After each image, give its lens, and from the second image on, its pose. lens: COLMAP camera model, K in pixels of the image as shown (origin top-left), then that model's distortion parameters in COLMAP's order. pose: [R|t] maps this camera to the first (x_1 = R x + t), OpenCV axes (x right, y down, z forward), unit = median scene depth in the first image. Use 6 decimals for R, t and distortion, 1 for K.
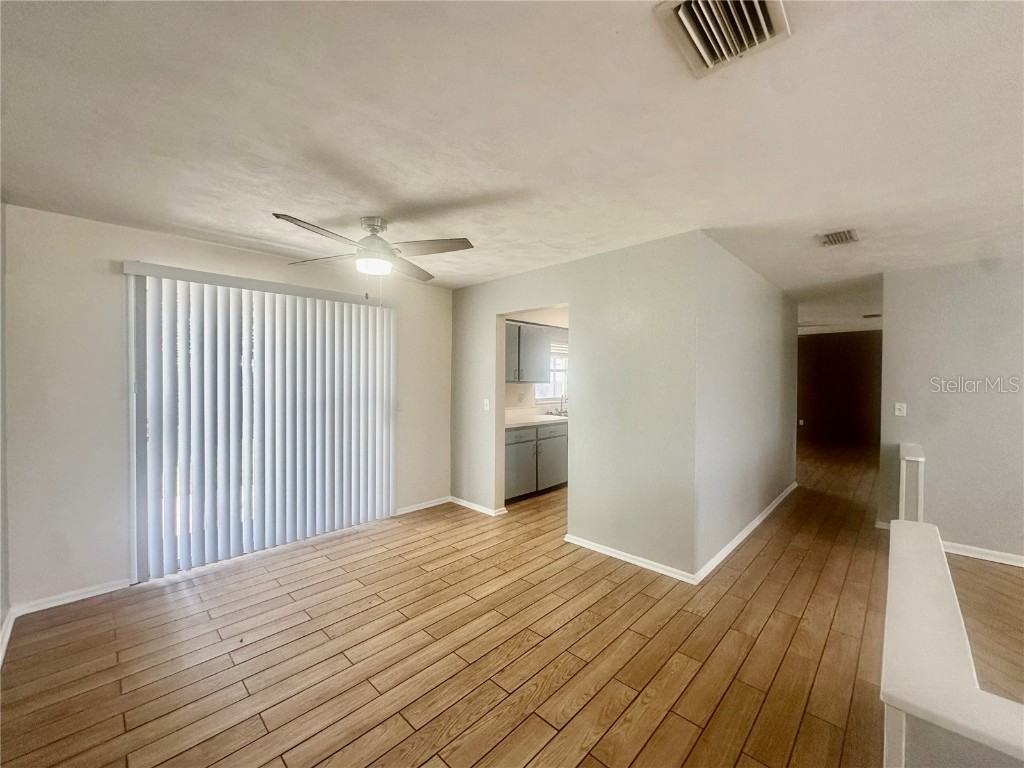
lens RADIAL K [[410.0, 0, 511.8], [0, 410.0, 380.4], [0, 0, 1]] dist [0.000404, 0.001184]
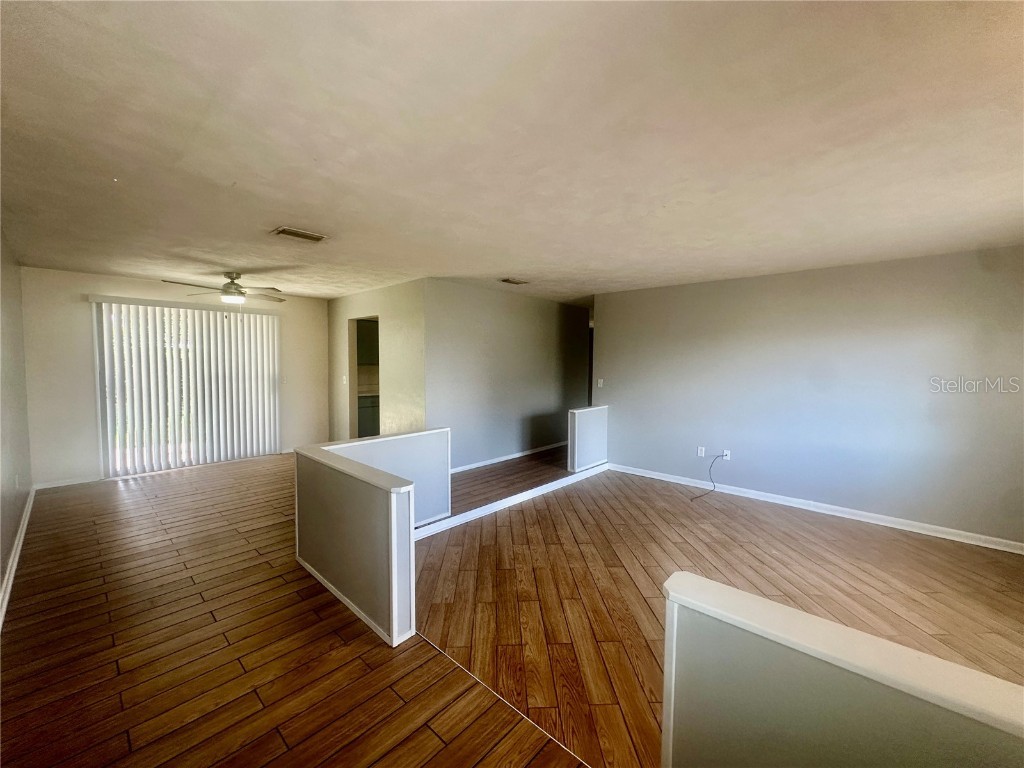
lens RADIAL K [[410.0, 0, 512.8], [0, 410.0, 379.0], [0, 0, 1]] dist [0.000404, 0.001184]
pose [[0.999858, 0.003578, 0.016497, 0.725015], [-0.004185, 0.999308, 0.036958, -0.003364], [-0.016353, -0.037022, 0.999181, -0.688107]]
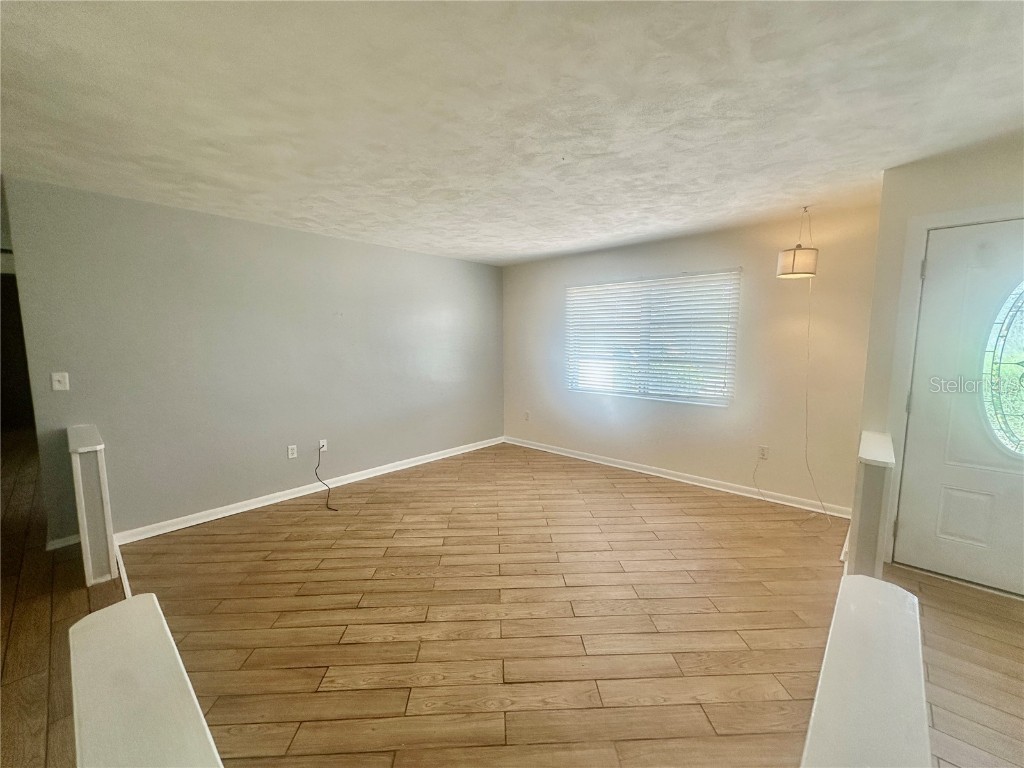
lens RADIAL K [[410.0, 0, 513.1], [0, 410.0, 384.8], [0, 0, 1]] dist [0.000404, 0.001184]
pose [[-0.021036, -0.115275, 0.993111, 0.261721], [0.006688, 0.993292, 0.115437, -0.001282], [-0.999756, 0.009070, -0.020124, 0.272092]]
